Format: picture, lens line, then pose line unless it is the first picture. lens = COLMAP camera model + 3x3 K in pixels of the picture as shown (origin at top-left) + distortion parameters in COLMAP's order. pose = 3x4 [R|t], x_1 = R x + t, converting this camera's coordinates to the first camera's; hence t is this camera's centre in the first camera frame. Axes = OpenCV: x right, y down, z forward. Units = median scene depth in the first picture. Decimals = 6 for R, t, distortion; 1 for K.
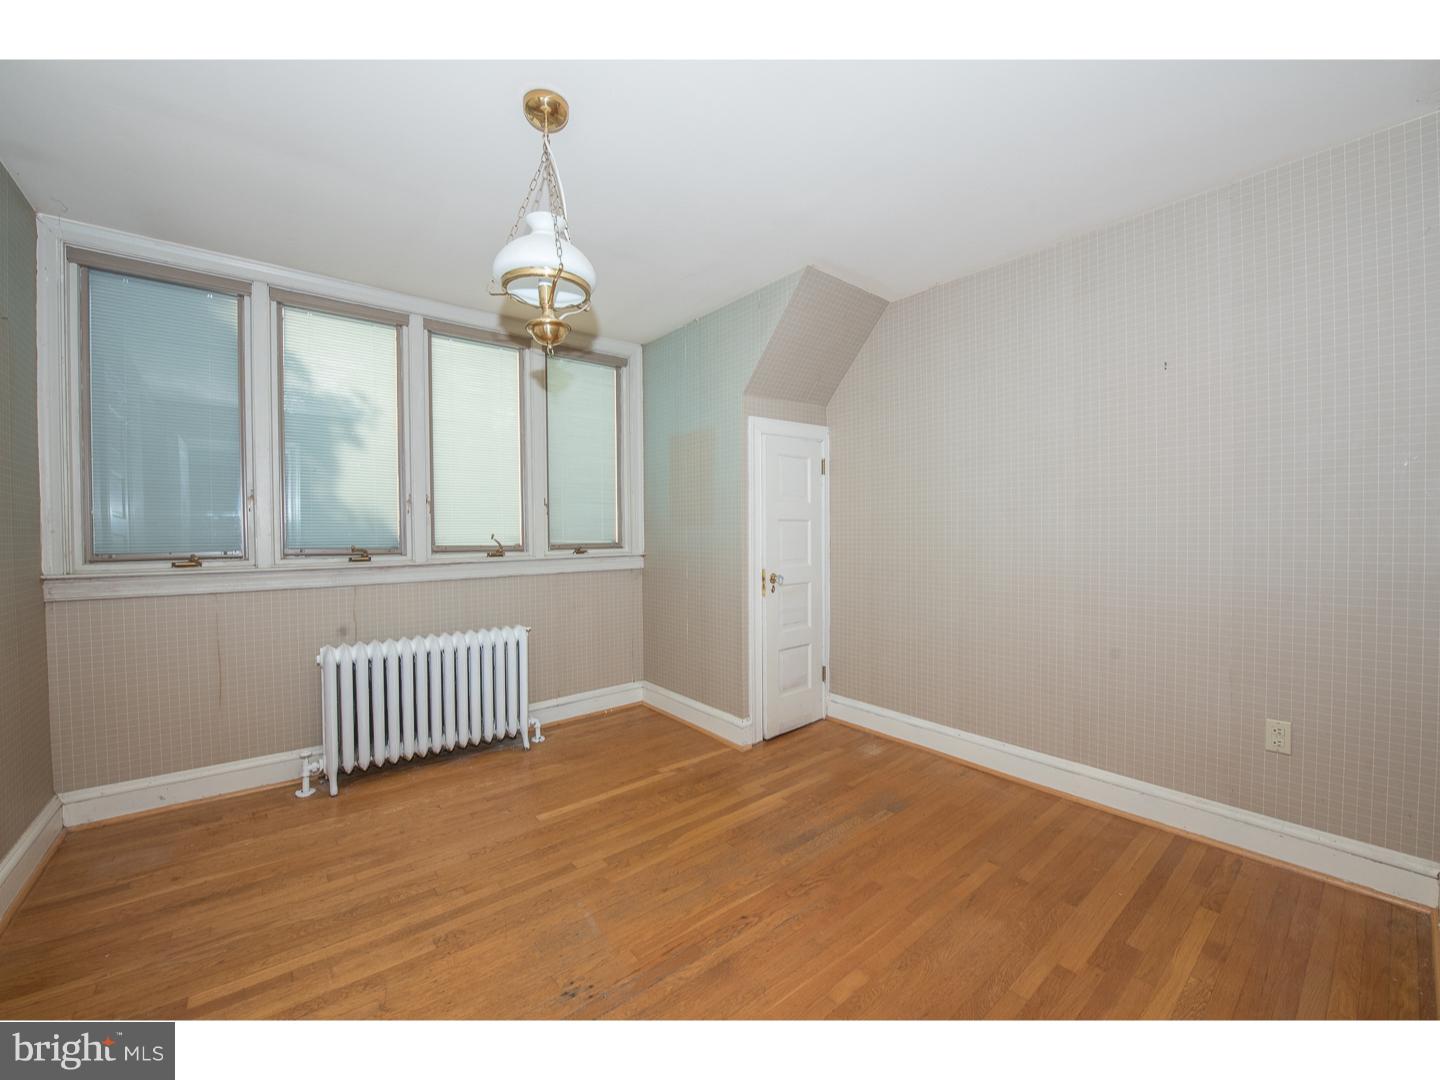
lens RADIAL K [[567.0, 0, 724.0], [0, 567.0, 540.0], [0, 0, 1]] dist [-0.024080, 0.000244]
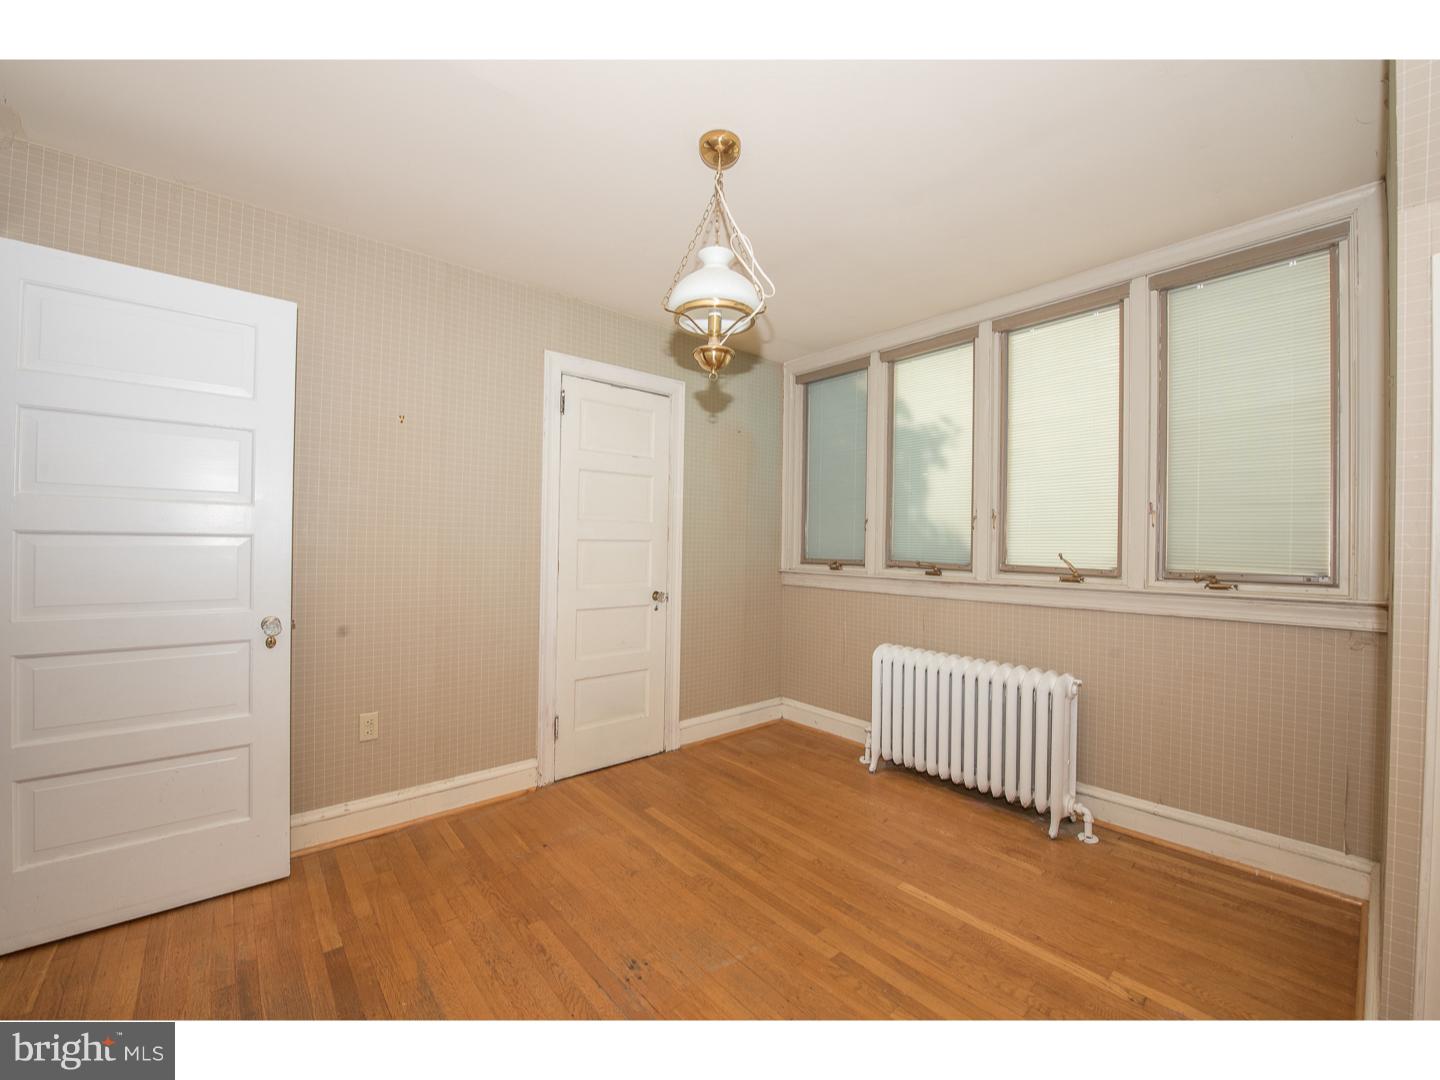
lens RADIAL K [[567.0, 0, 723.8], [0, 567.0, 545.2], [0, 0, 1]] dist [-0.024080, 0.000244]
pose [[0.031632, 0.003291, -0.999494, 0.400572], [-0.036421, 0.999334, 0.002138, -0.006479], [0.998836, 0.036335, 0.031731, 0.546013]]
